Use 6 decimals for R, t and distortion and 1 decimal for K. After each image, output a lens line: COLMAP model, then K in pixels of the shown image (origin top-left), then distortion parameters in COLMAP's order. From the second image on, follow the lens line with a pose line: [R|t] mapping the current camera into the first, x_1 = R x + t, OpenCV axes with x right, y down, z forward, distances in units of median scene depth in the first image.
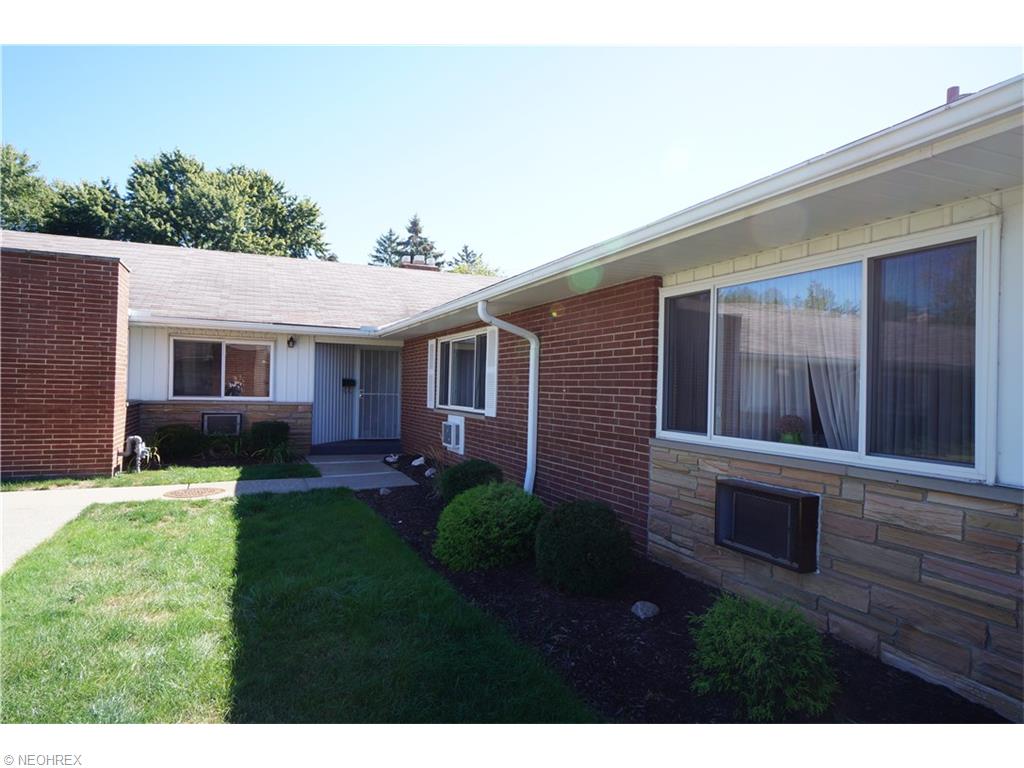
lens RADIAL K [[621.7, 0, 512.0], [0, 621.7, 384.0], [0, 0, 1]] dist [-0.000081, -0.000029]
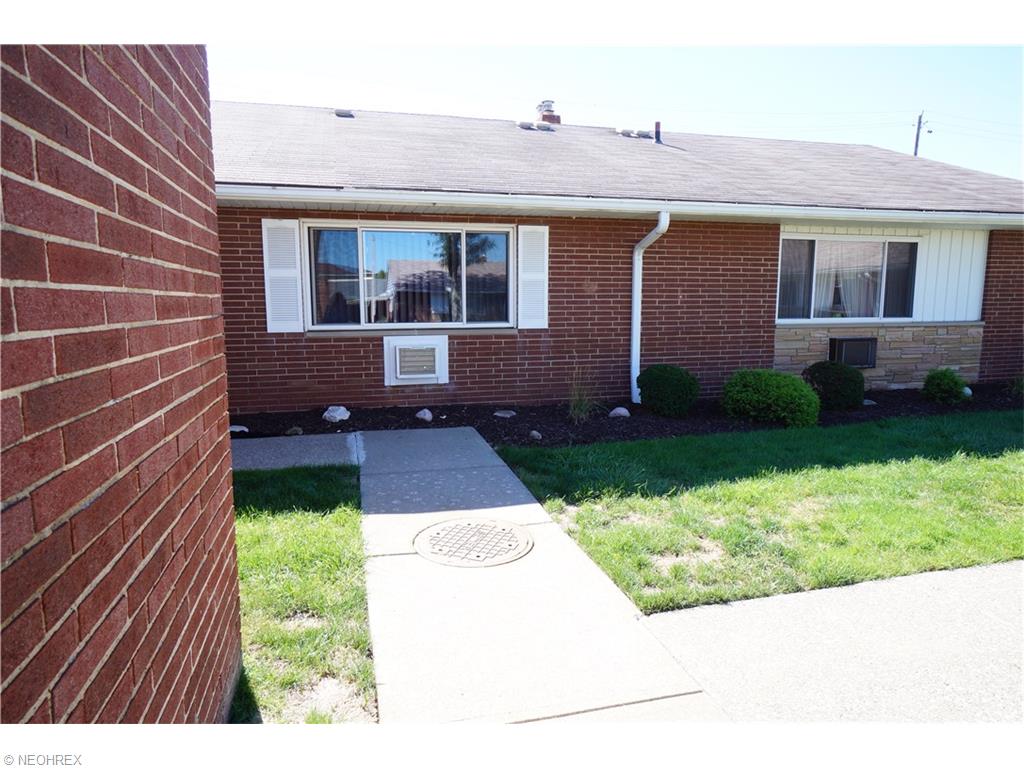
lens RADIAL K [[621.7, 0, 512.0], [0, 621.7, 384.0], [0, 0, 1]] dist [-0.000081, -0.000029]
pose [[0.138628, -0.153694, 0.978346, -1.447038], [0.001110, 0.987908, 0.155039, -0.013015], [-0.990344, -0.020407, 0.137122, 1.392065]]
